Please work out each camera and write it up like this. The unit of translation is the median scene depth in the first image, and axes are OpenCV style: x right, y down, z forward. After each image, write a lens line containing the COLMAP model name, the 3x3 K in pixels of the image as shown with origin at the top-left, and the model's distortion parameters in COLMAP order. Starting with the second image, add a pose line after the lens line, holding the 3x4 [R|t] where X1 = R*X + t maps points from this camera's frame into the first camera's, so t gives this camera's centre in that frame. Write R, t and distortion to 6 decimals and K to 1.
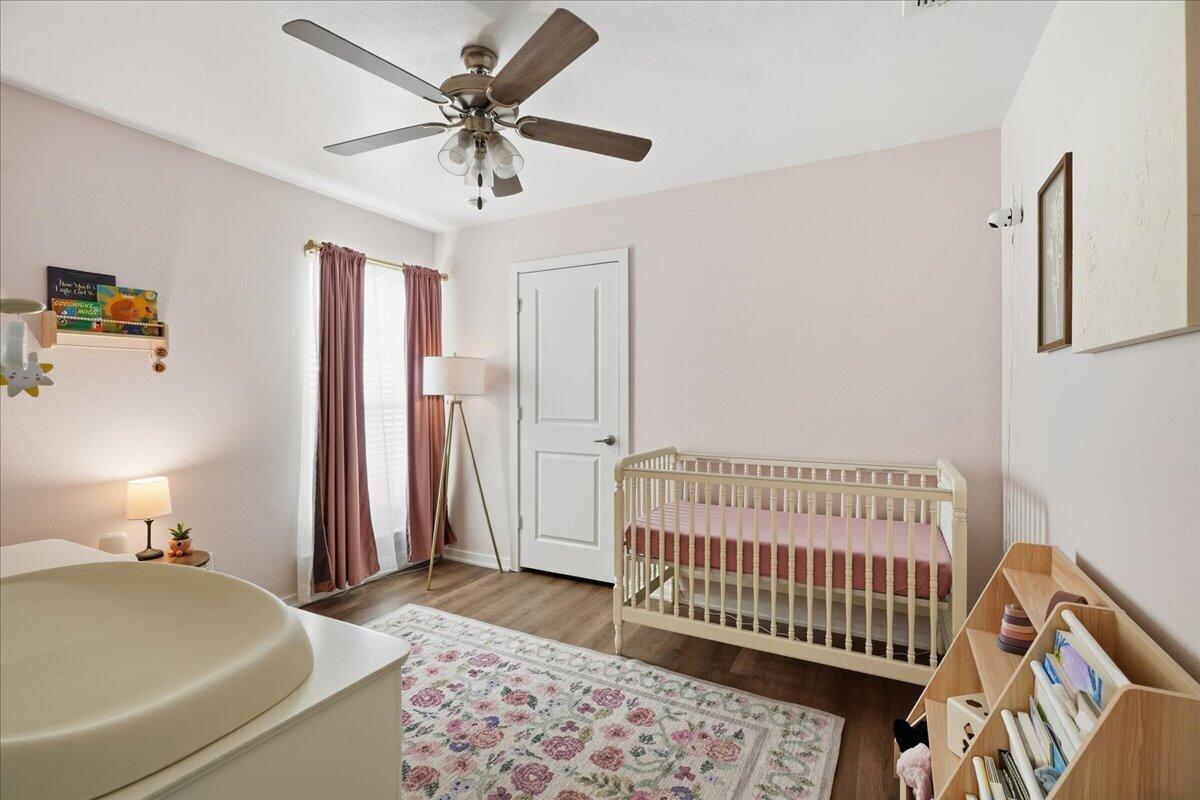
lens RADIAL K [[546.2, 0, 597.3], [0, 546.2, 390.1], [0, 0, 1]] dist [-0.000427, 0.000519]
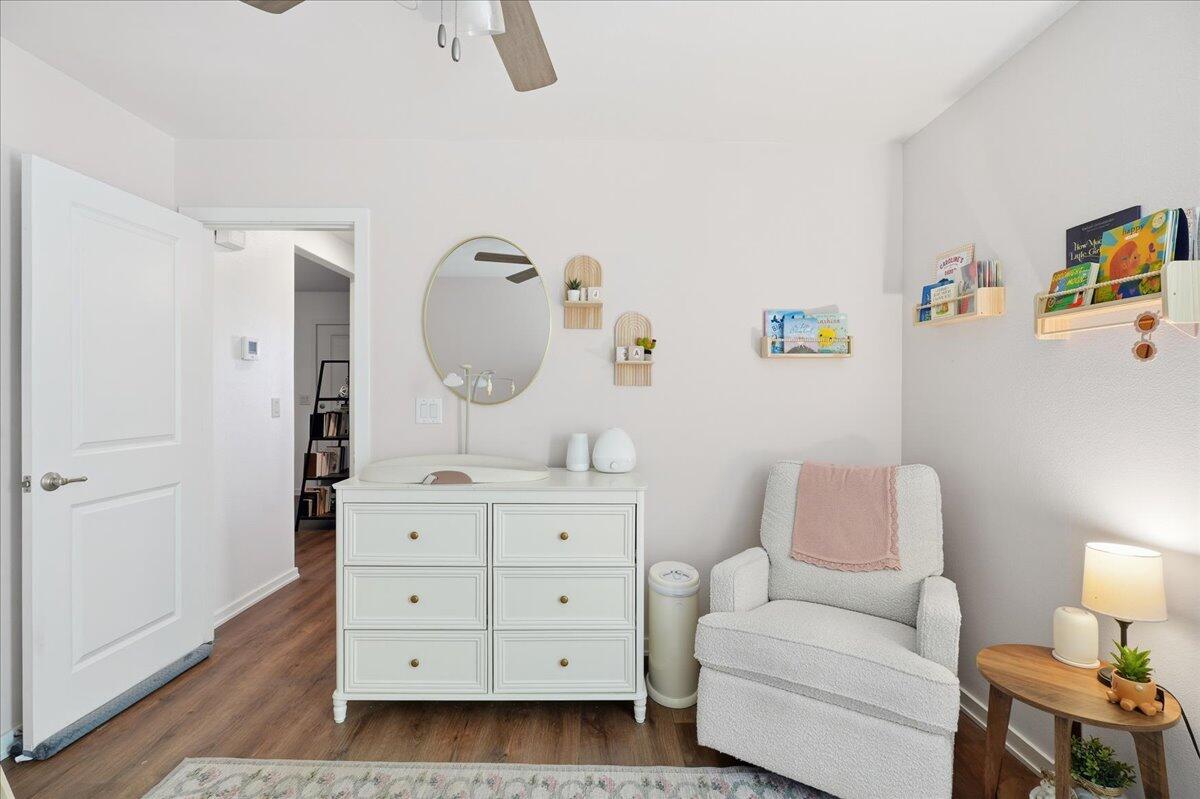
lens RADIAL K [[546.2, 0, 597.3], [0, 546.2, 389.6], [0, 0, 1]] dist [-0.000427, 0.000519]
pose [[-0.874189, -0.007960, -0.485520, -0.063073], [-0.004424, 0.999955, -0.008428, 0.003878], [0.485565, -0.005220, -0.874185, 1.237523]]
